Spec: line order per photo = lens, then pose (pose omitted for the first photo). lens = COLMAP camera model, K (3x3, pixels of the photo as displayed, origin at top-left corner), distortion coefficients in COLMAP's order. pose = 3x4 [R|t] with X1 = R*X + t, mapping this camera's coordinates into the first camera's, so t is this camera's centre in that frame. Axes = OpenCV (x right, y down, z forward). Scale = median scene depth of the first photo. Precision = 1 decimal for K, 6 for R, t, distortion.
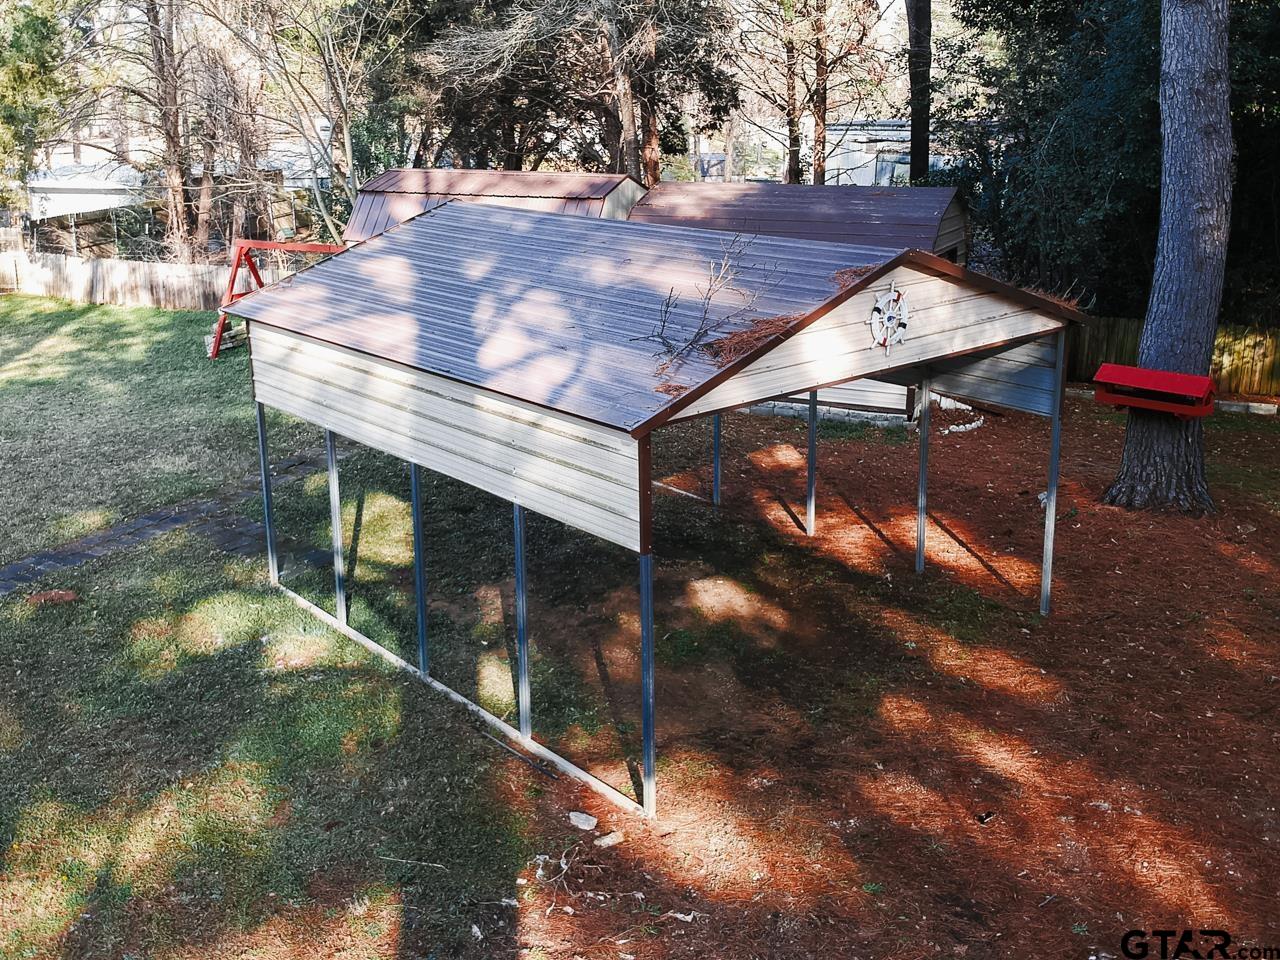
lens RADIAL K [[916.8, 0, 640.0], [0, 916.8, 480.0], [0, 0, 1]] dist [0.038070, -0.048772]
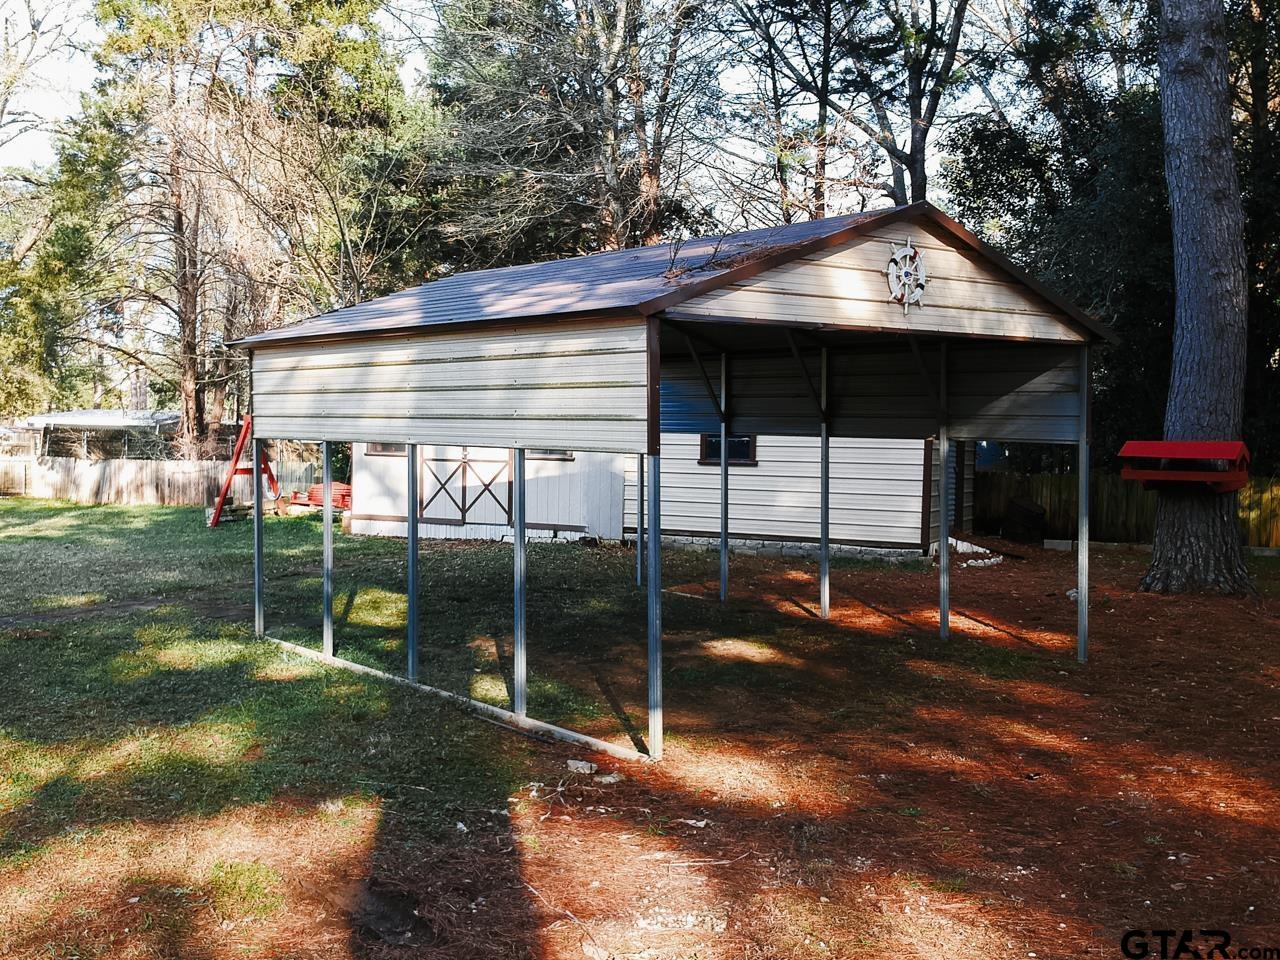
lens RADIAL K [[944.0, 0, 615.9], [0, 944.0, 582.8], [0, 0, 1]] dist [0.031648, -0.048024]
pose [[0.999593, 0.008827, -0.027123, -0.003133], [-0.012822, 0.988471, -0.150864, 0.186270], [0.025478, 0.151151, 0.988182, 0.033378]]
